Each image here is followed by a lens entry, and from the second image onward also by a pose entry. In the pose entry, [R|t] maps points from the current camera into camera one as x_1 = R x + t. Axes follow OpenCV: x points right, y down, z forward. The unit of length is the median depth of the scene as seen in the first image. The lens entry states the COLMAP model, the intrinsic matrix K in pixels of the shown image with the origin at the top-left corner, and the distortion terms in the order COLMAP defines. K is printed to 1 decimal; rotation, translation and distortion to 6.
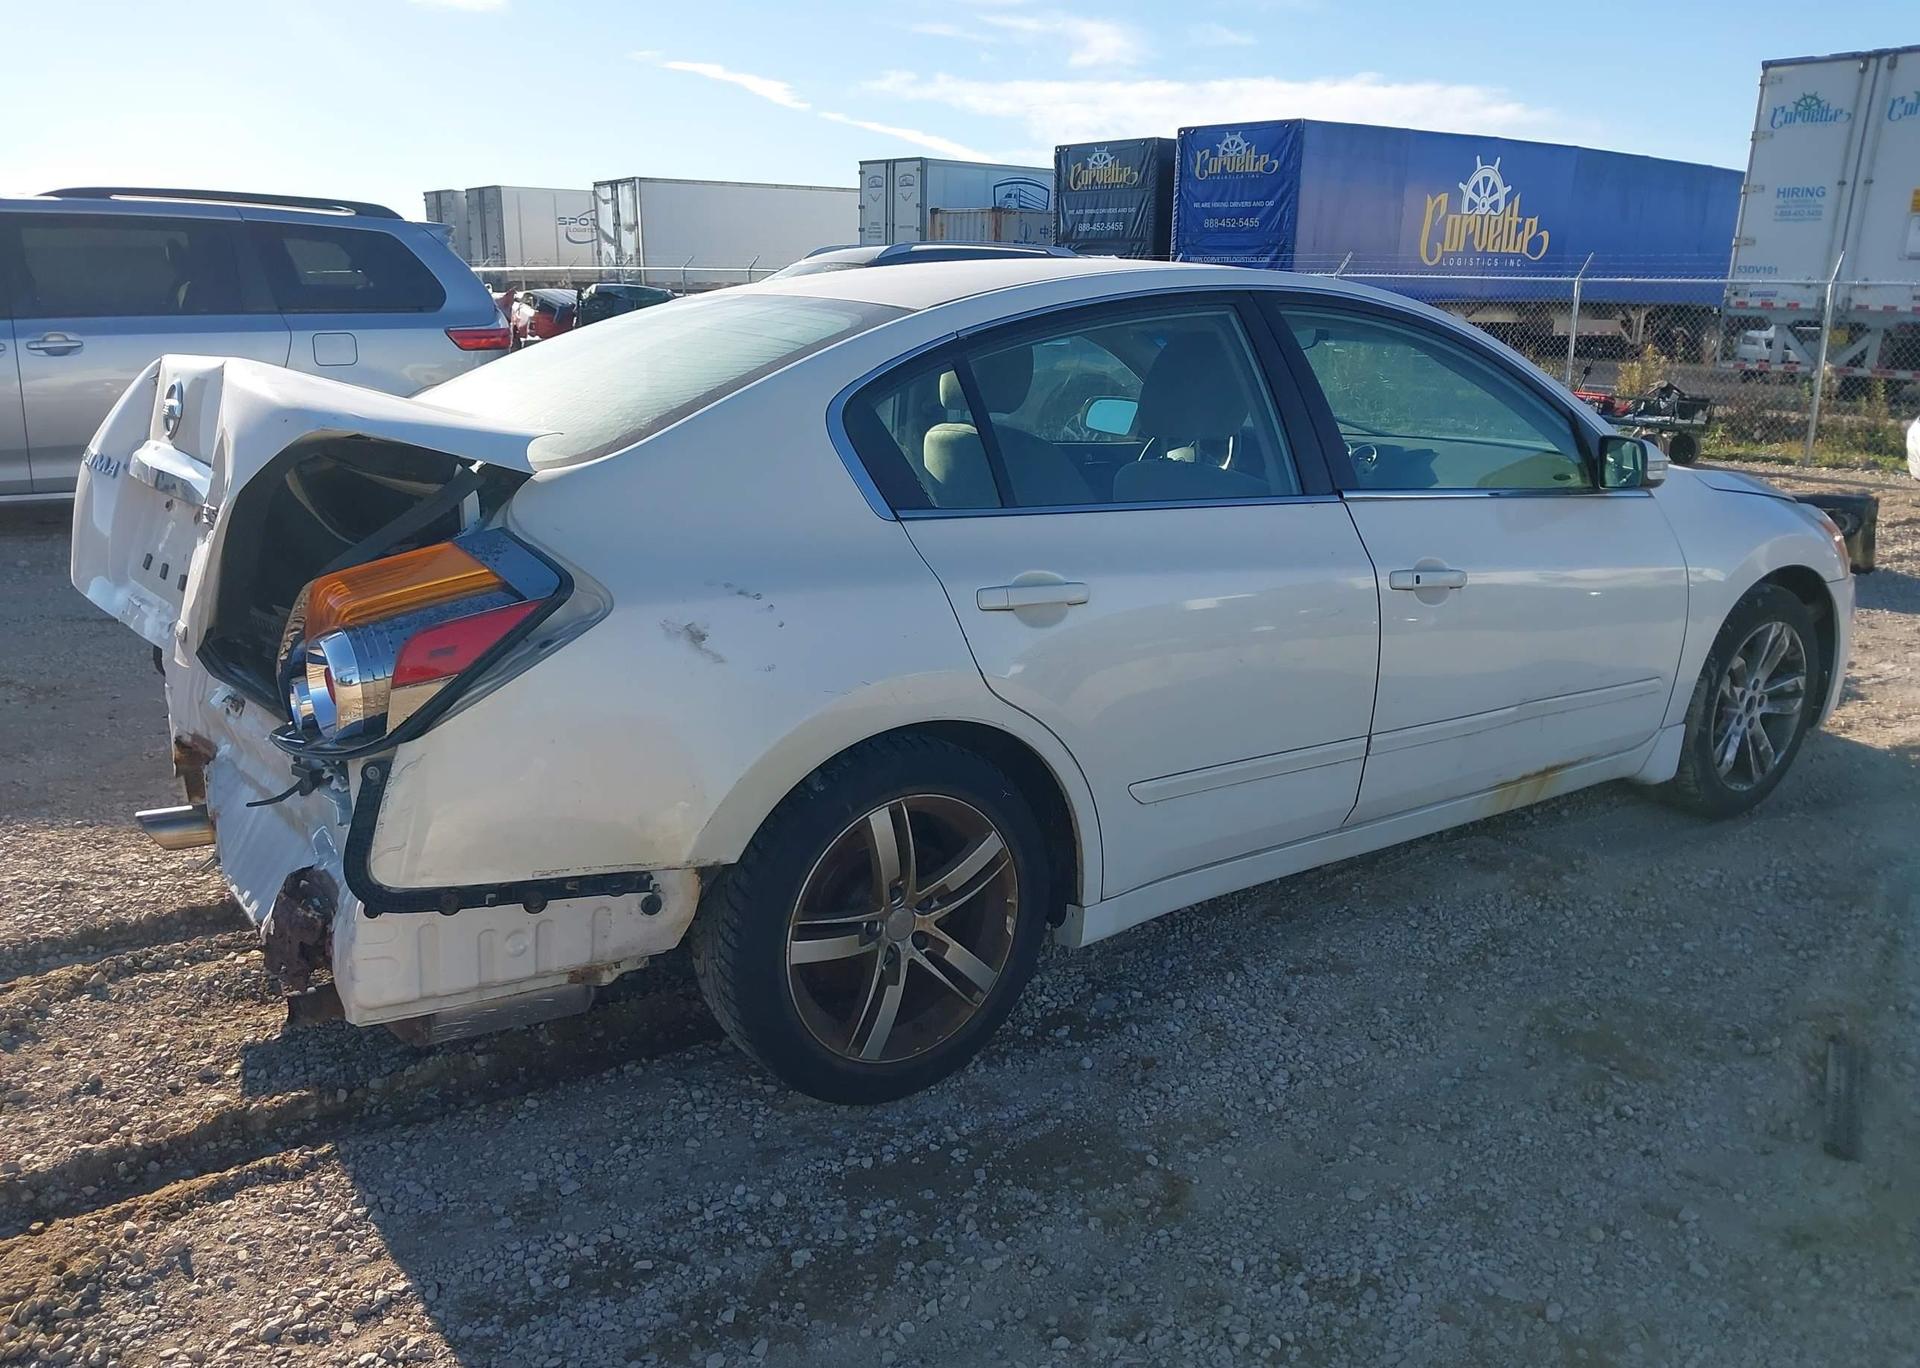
lens RADIAL K [[1483.2, 0, 963.4], [0, 1483.2, 741.0], [0, 0, 1]] dist [0.023177, -0.040993]
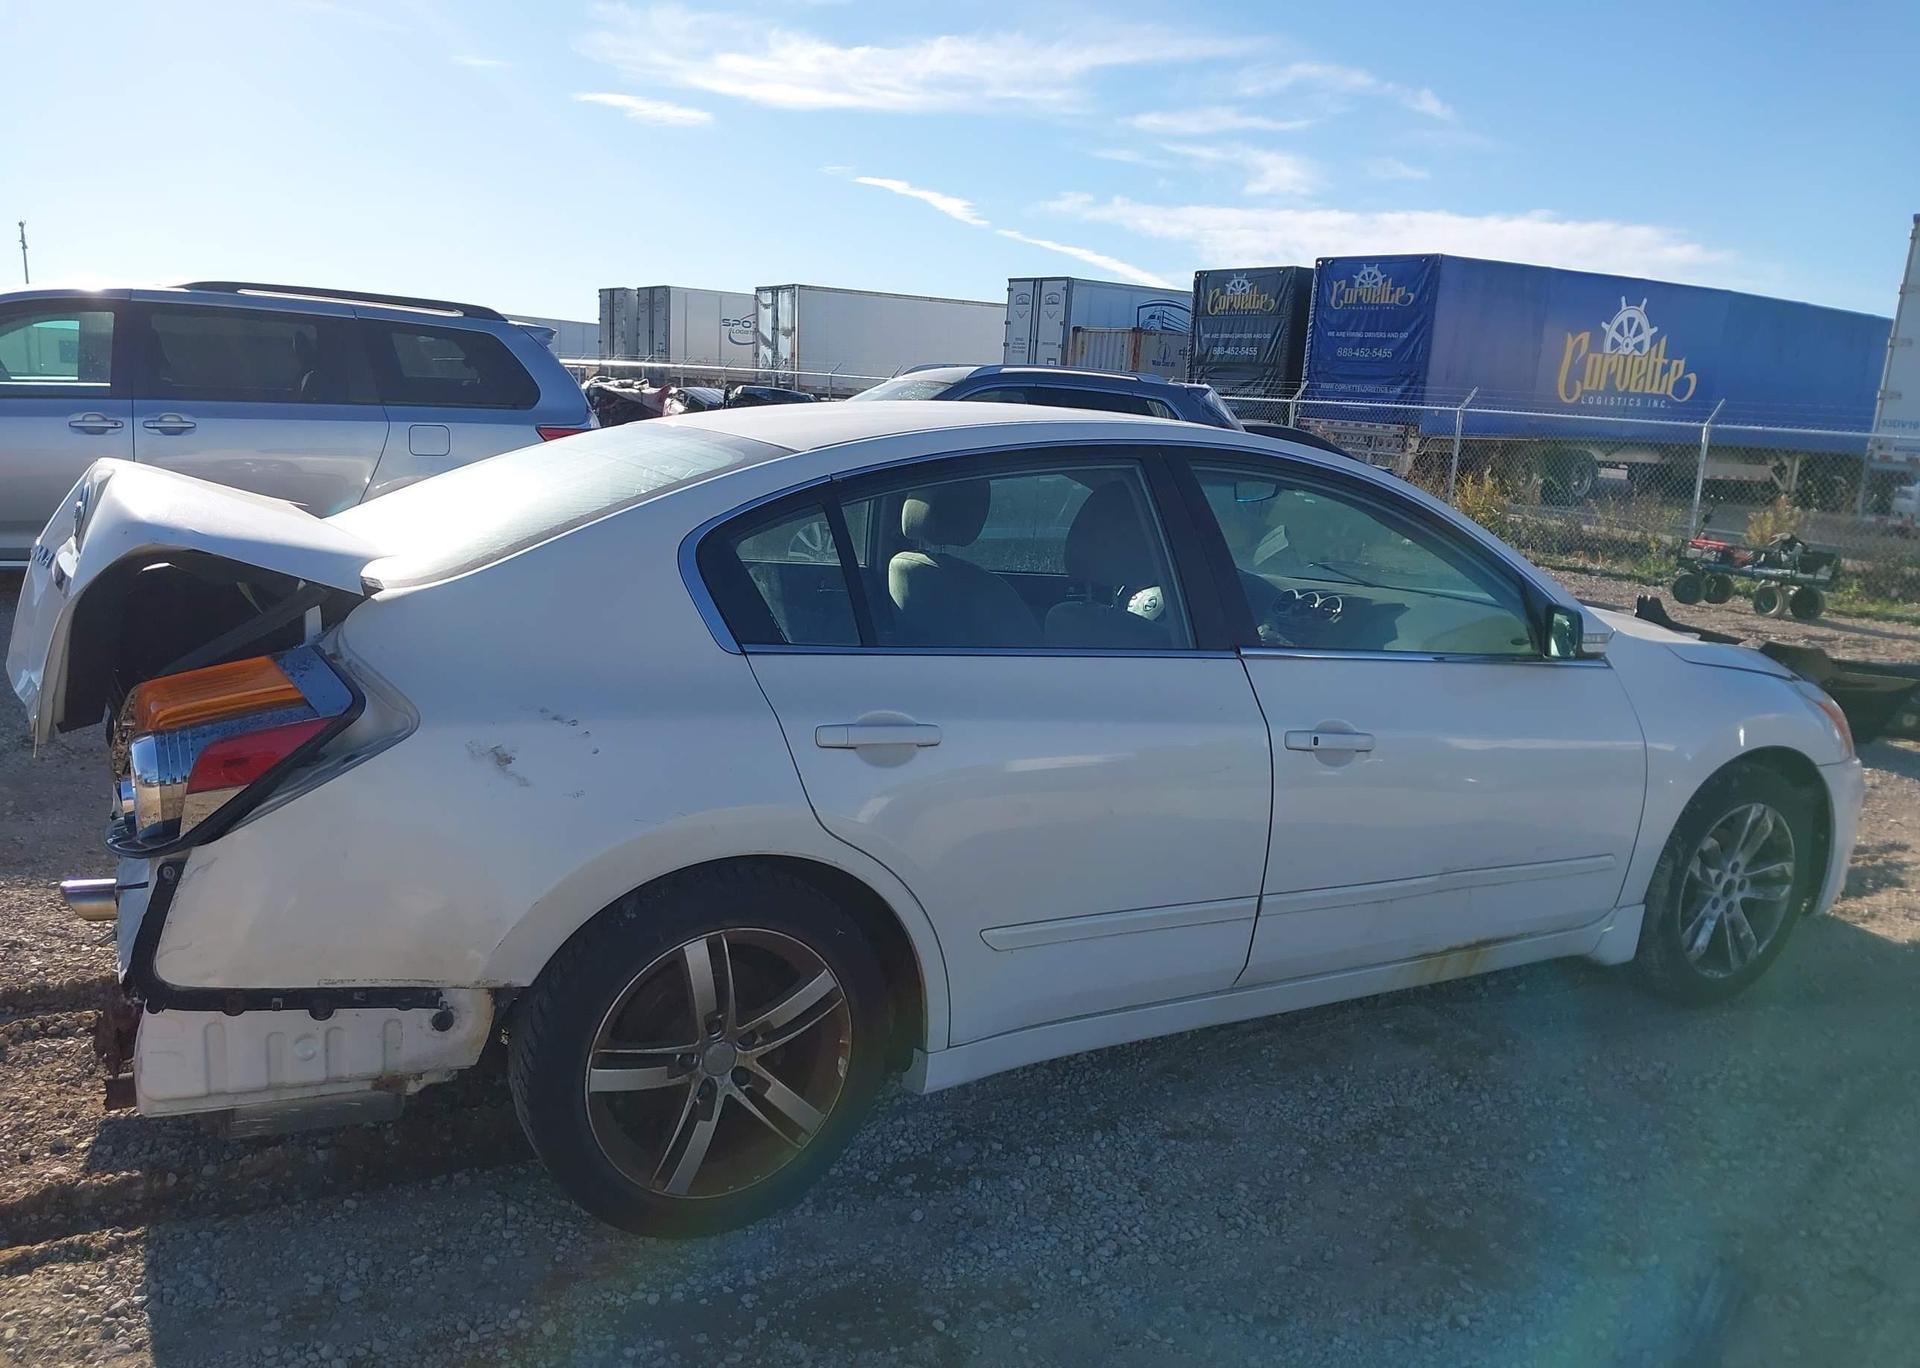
lens RADIAL K [[1483.2, 0, 963.4], [0, 1483.2, 741.0], [0, 0, 1]] dist [0.023177, -0.040993]
pose [[0.993775, 0.065340, -0.090237, 0.157906], [-0.071382, 0.995300, -0.065435, -0.027009], [0.085537, 0.071469, 0.993768, 0.007681]]
